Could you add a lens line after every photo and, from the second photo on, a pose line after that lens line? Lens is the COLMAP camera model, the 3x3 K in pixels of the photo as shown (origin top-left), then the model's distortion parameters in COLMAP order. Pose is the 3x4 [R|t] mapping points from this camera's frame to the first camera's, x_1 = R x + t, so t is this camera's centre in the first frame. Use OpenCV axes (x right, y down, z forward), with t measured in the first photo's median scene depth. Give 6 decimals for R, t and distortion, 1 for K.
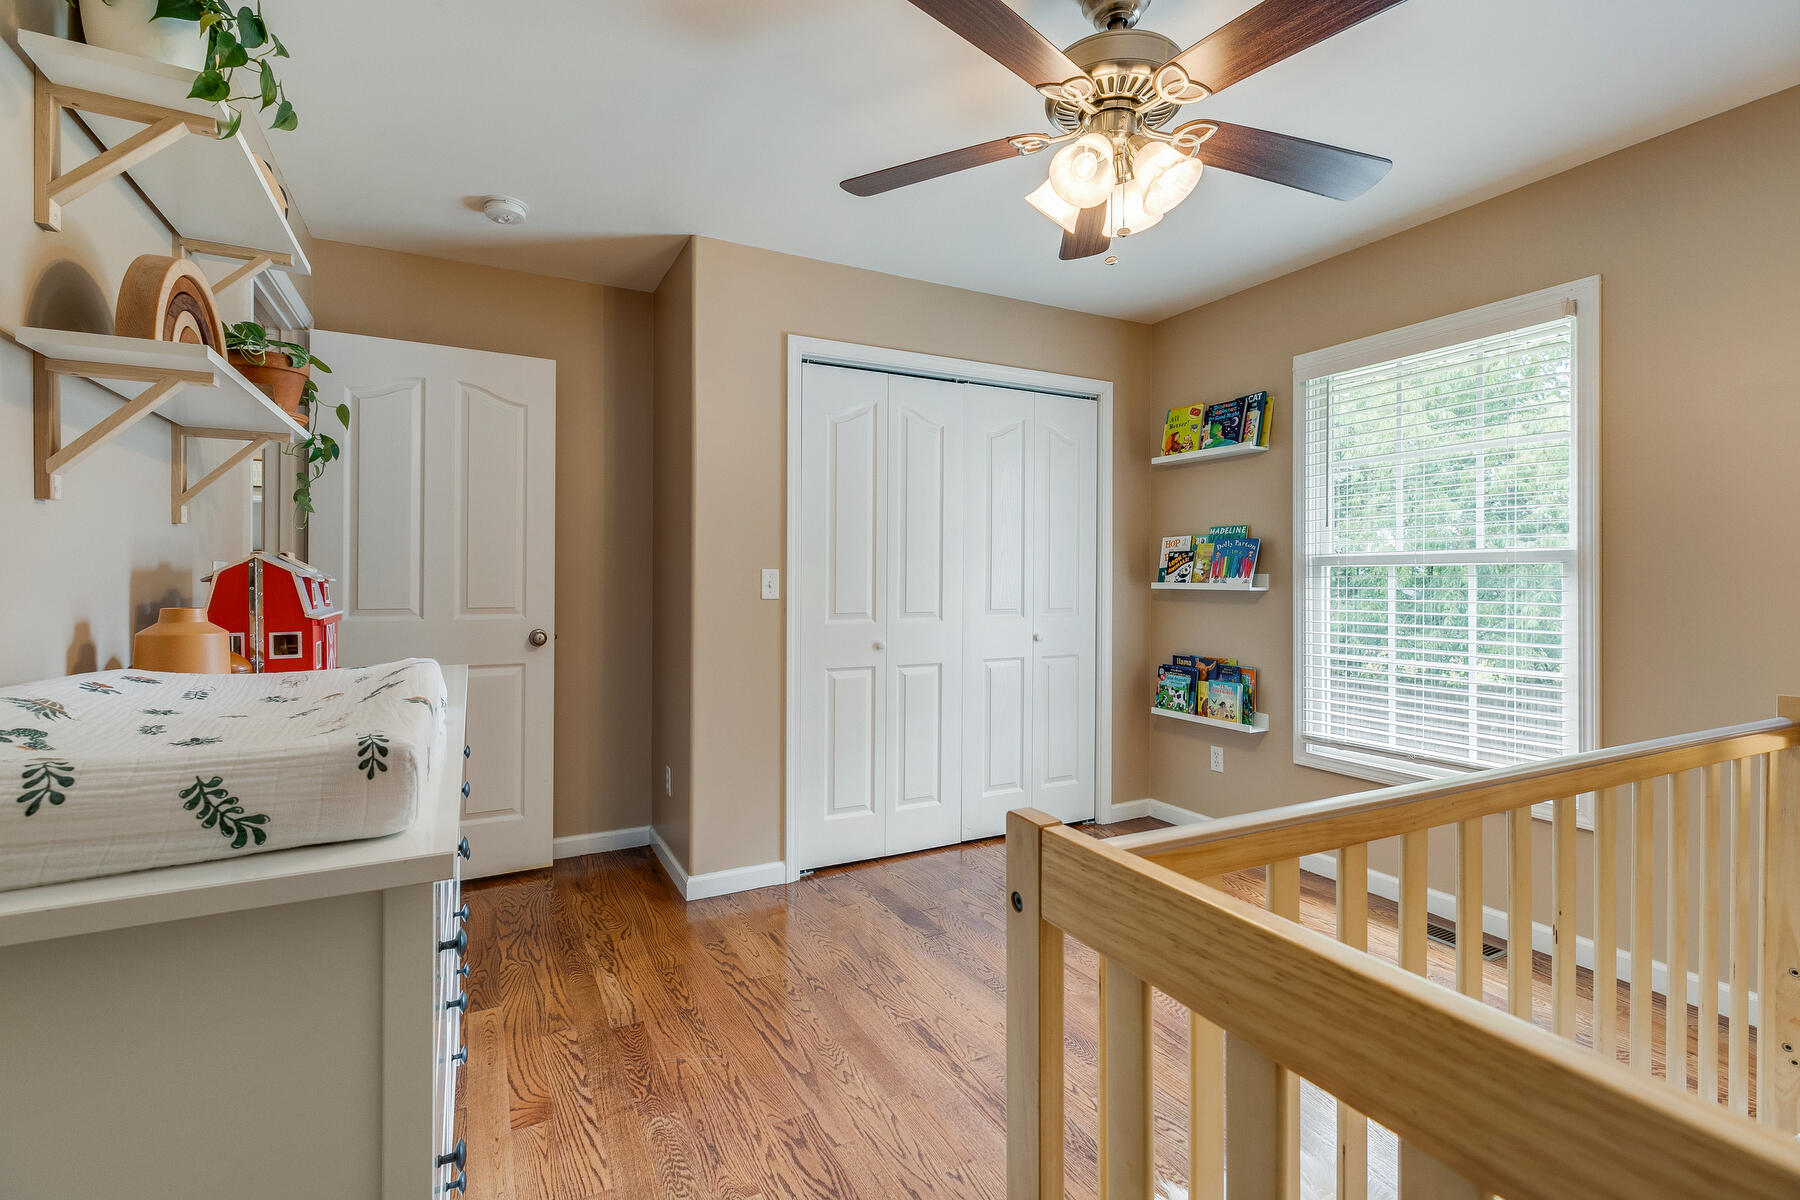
lens RADIAL K [[806.1, 0, 900.7], [0, 806.1, 581.1], [0, 0, 1]] dist [0.000614, 0.000410]
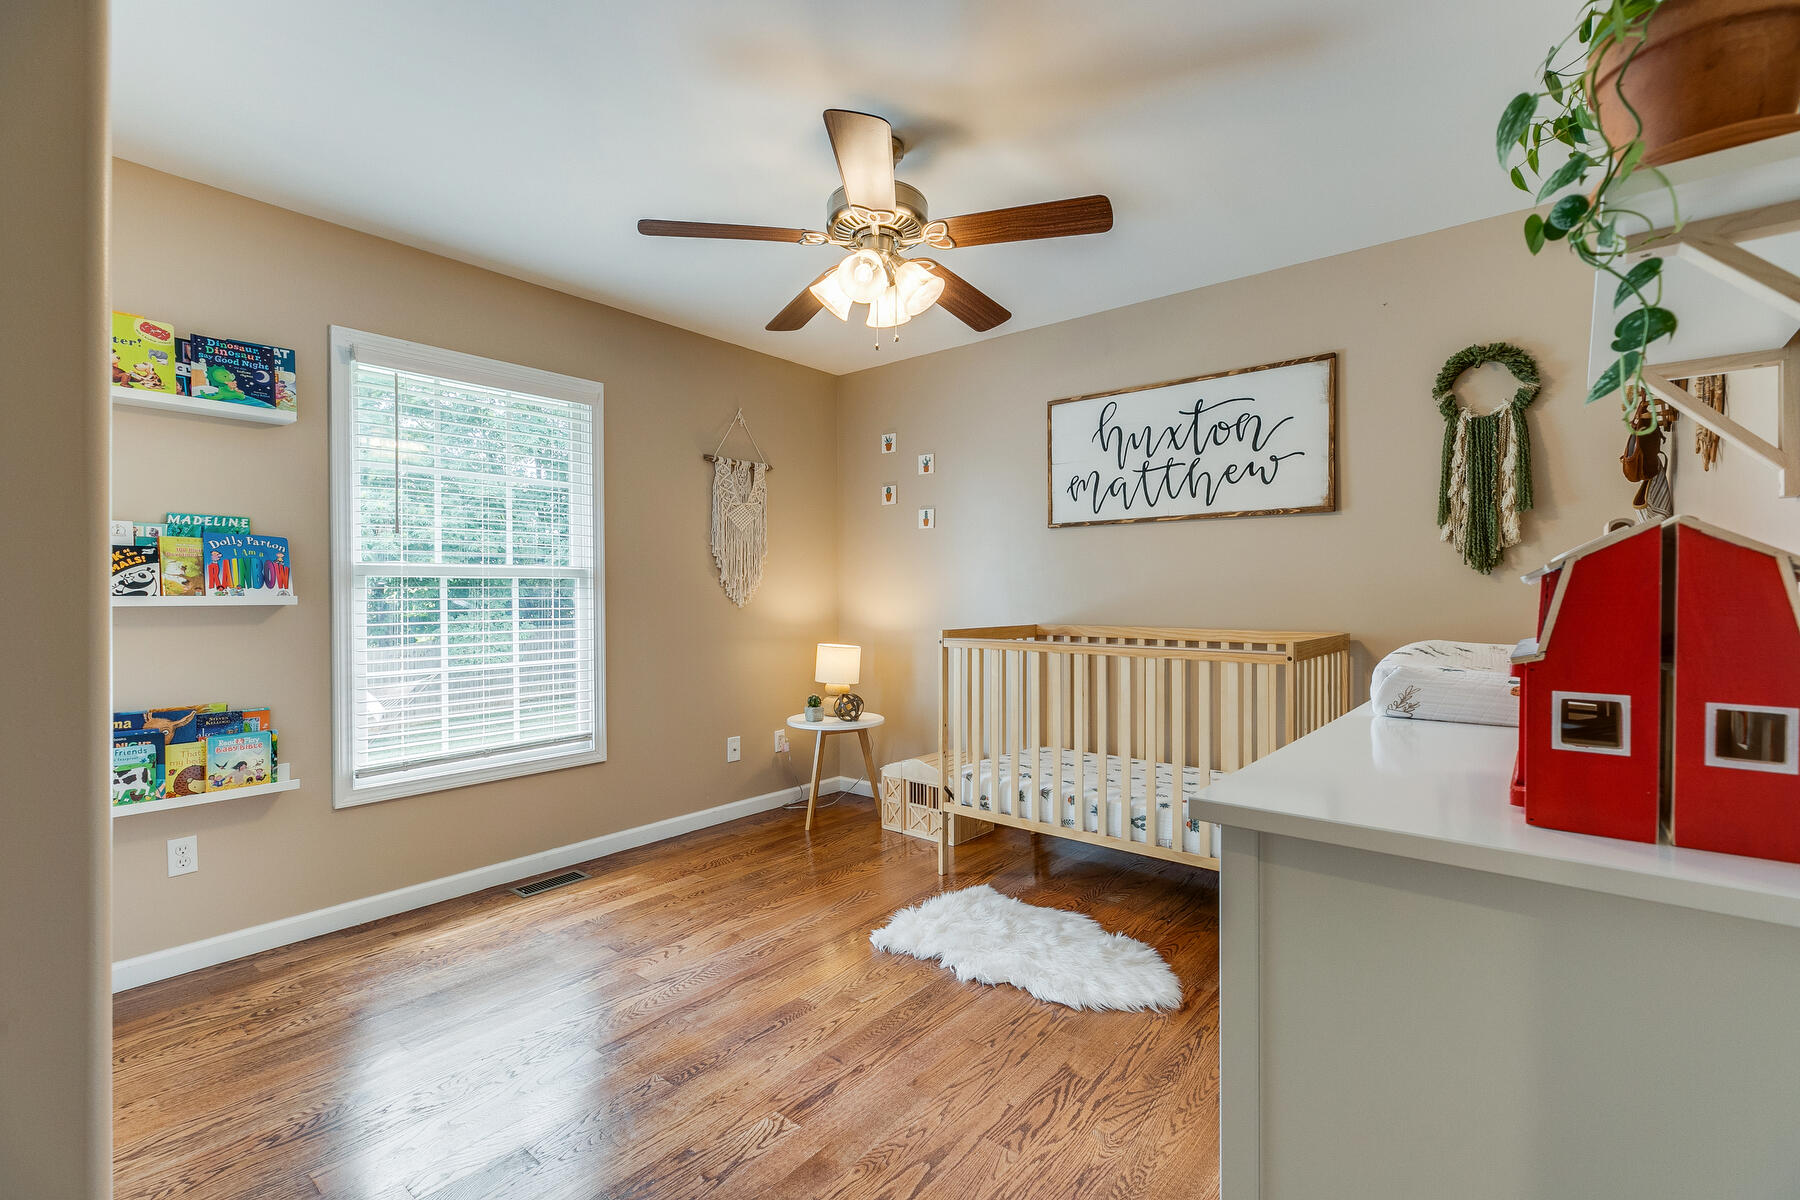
lens RADIAL K [[806.1, 0, 898.8], [0, 806.1, 602.7], [0, 0, 1]] dist [0.000614, 0.000410]
pose [[-0.380085, -0.013383, 0.924855, -0.525955], [0.006746, 0.999829, 0.017241, 0.000068], [-0.924927, 0.012792, -0.379930, 0.796304]]
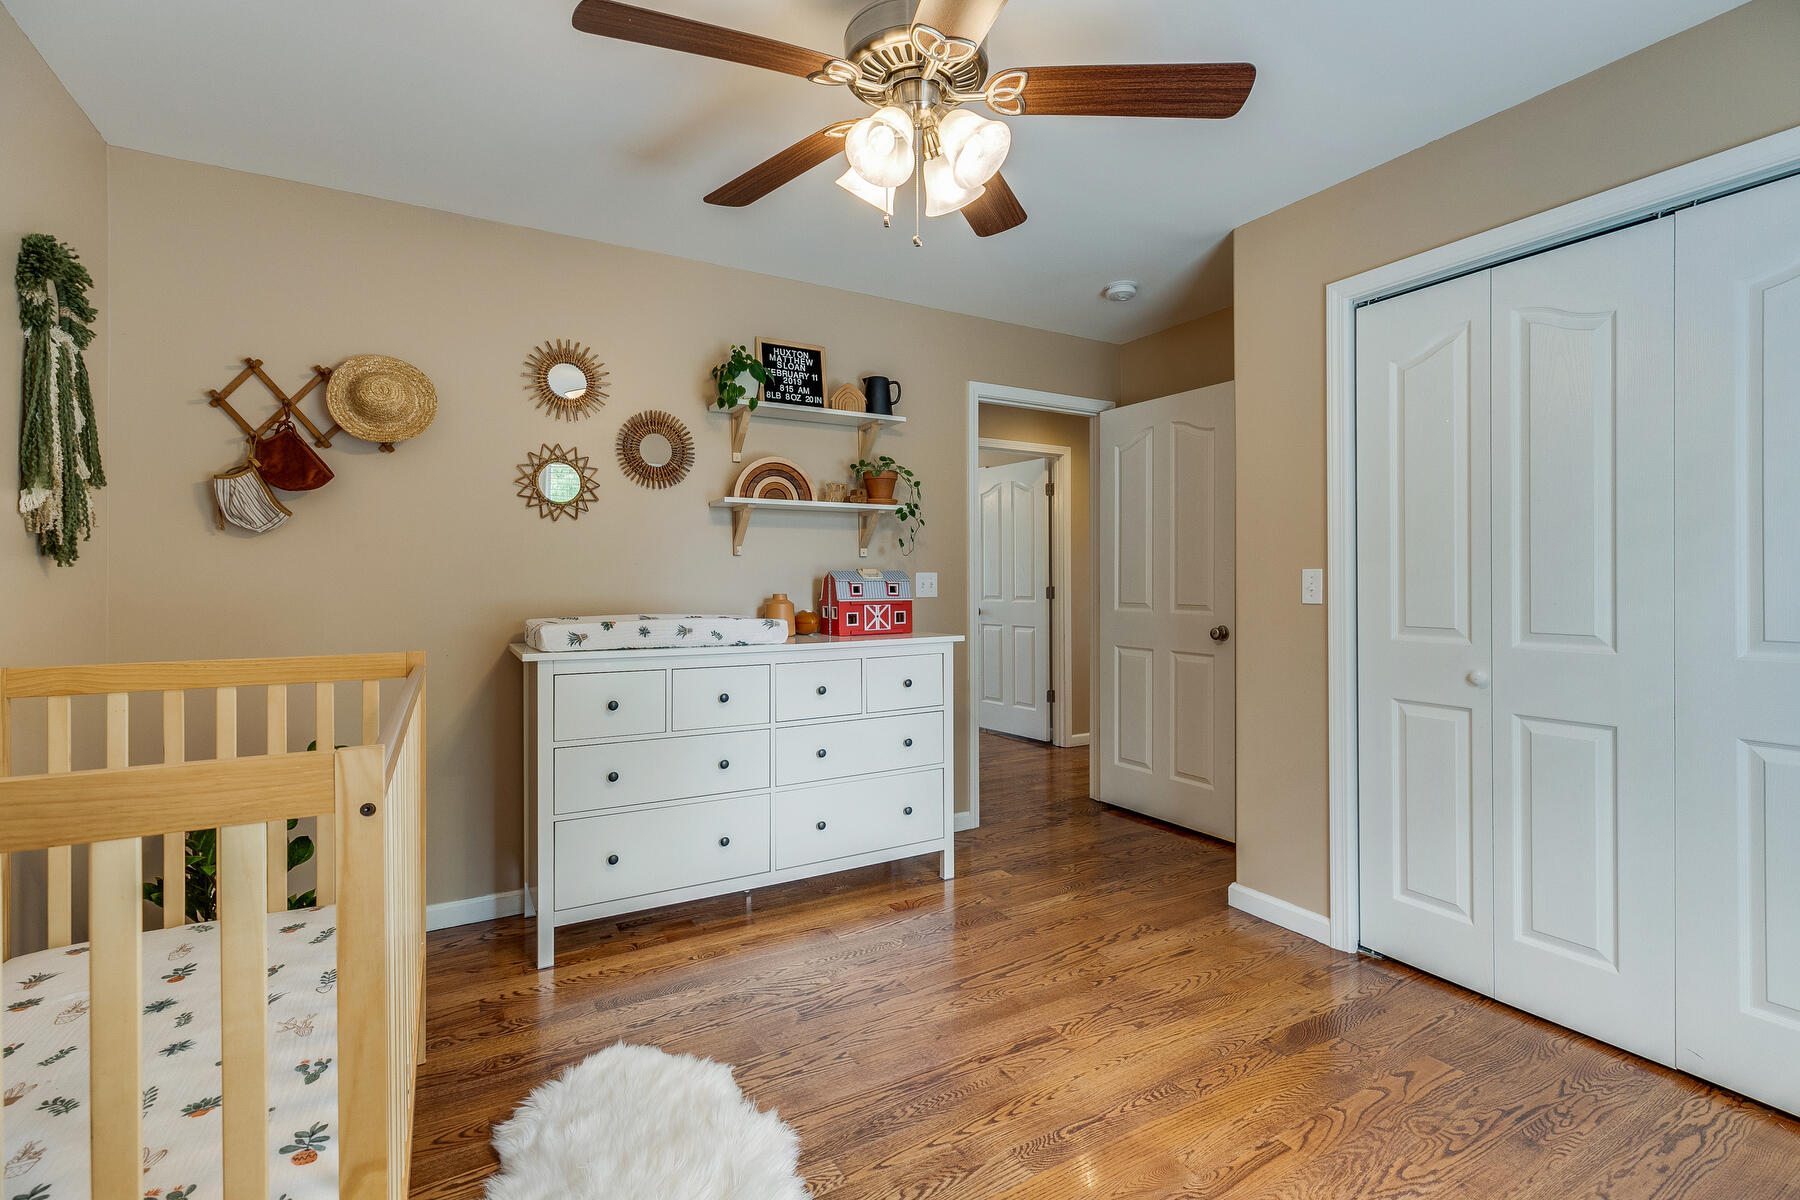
lens RADIAL K [[806.1, 0, 908.8], [0, 806.1, 587.0], [0, 0, 1]] dist [0.000614, 0.000410]
pose [[0.040938, 0.003306, -0.999156, 0.648421], [0.000342, 0.999994, 0.003323, 0.001298], [0.999162, -0.000478, 0.040936, 0.515786]]
